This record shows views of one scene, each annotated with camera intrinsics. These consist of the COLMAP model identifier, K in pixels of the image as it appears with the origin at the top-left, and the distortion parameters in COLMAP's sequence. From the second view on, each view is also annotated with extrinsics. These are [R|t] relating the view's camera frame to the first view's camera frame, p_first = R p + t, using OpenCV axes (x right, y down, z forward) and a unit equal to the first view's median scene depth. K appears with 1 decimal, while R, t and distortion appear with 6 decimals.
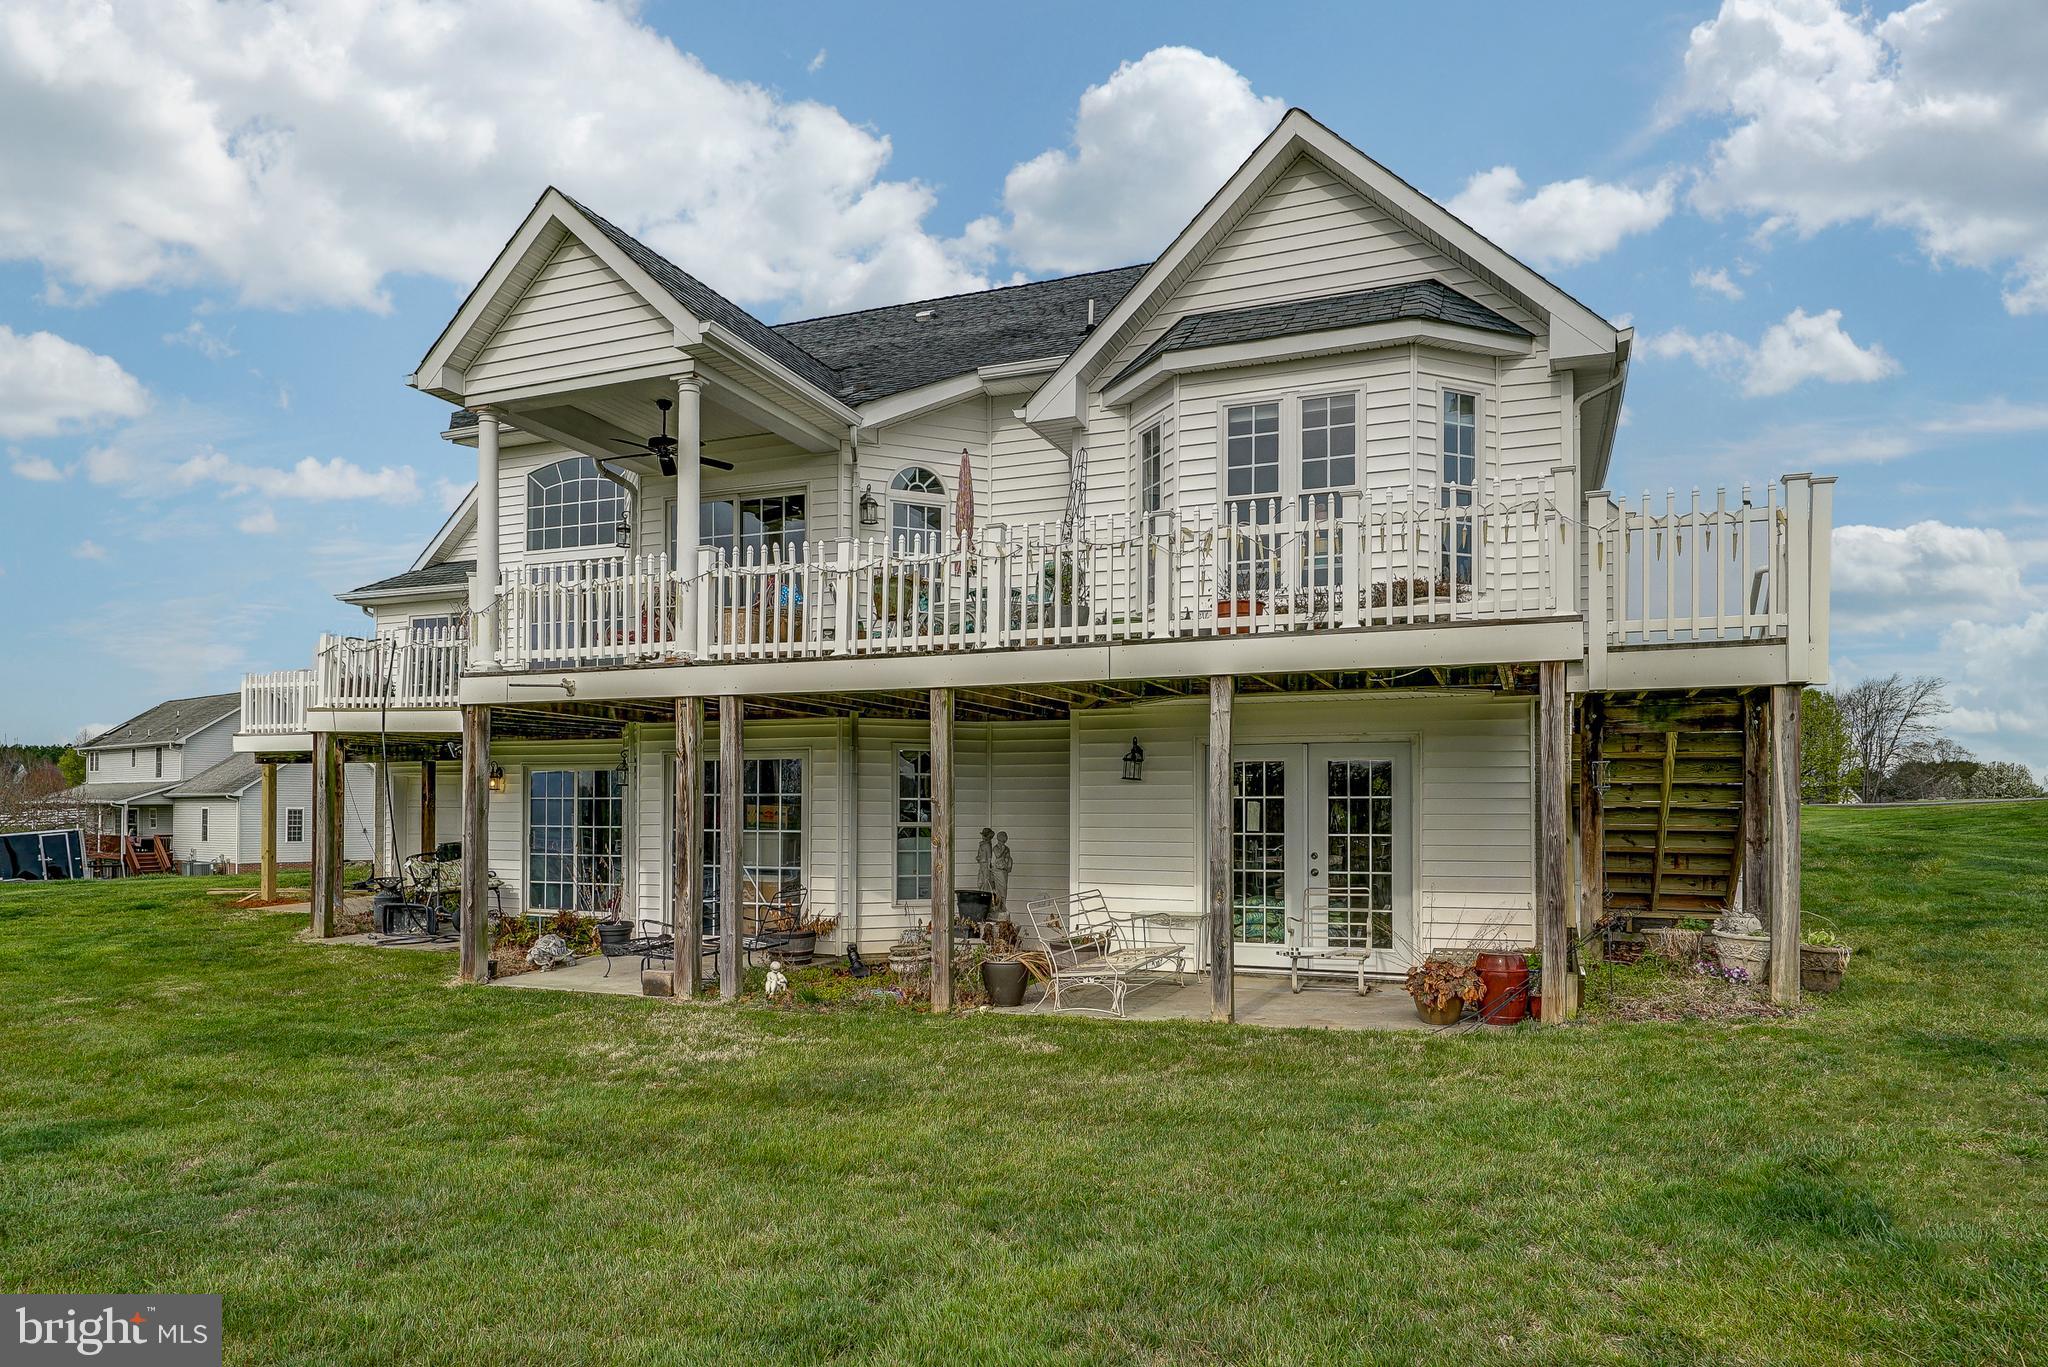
lens RADIAL K [[1123.2, 0, 1025.3], [0, 1123.2, 737.5], [0, 0, 1]] dist [0.001274, 0.000727]
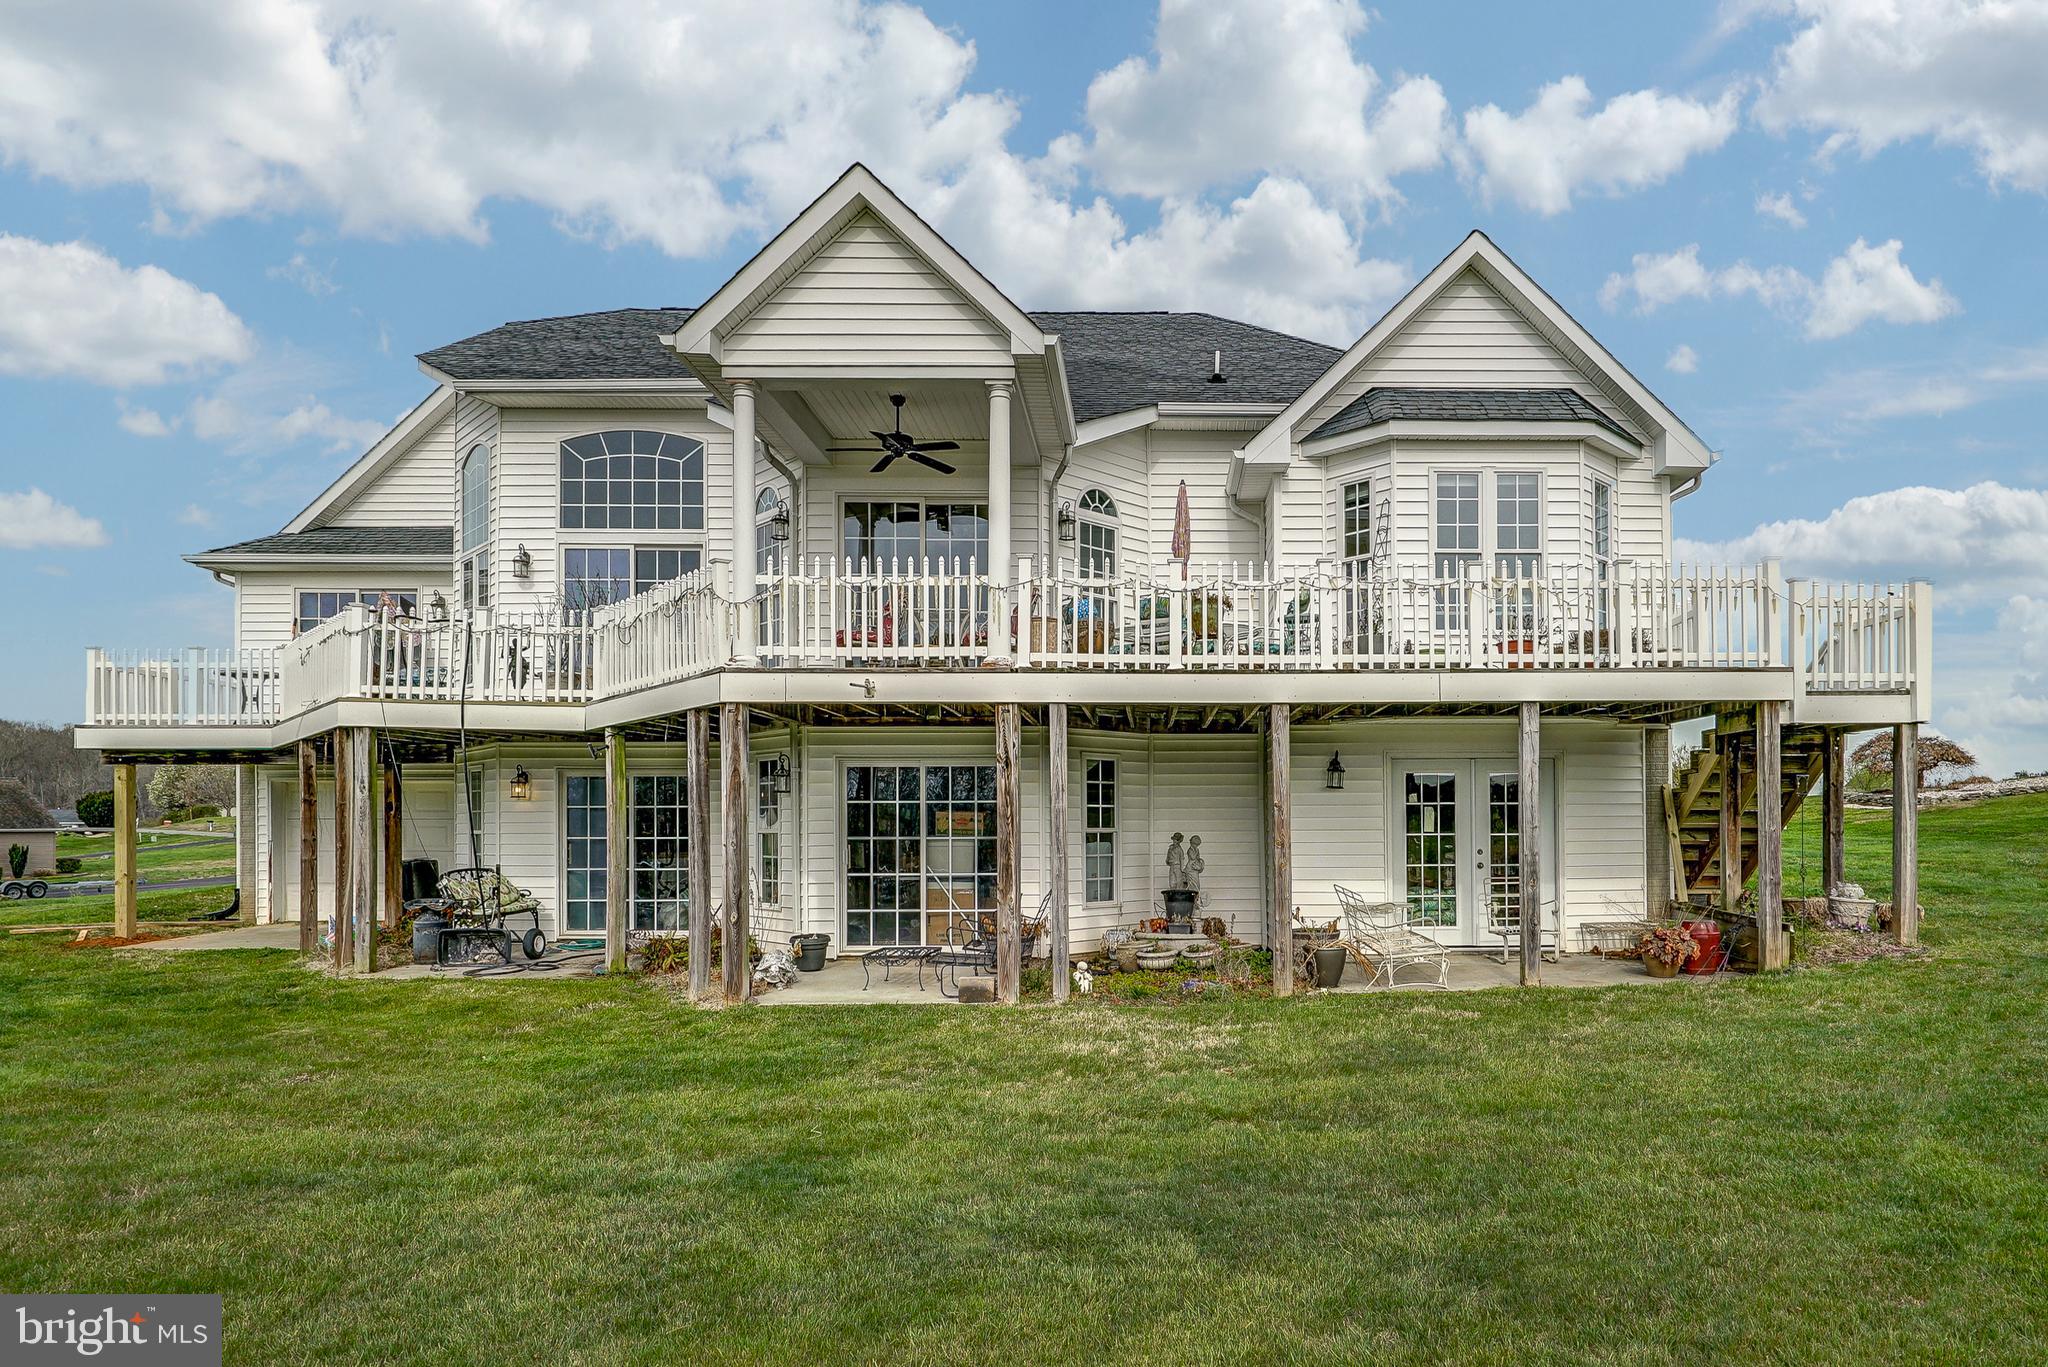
lens RADIAL K [[1124.1, 0, 1024.5], [0, 1124.1, 755.6], [0, 0, 1]] dist [-0.001097, -0.000191]
pose [[0.929510, 0.016446, 0.368429, -0.659499], [-0.017773, 0.999842, 0.000209, 0.010543], [-0.368367, -0.006742, 0.929656, 0.060184]]
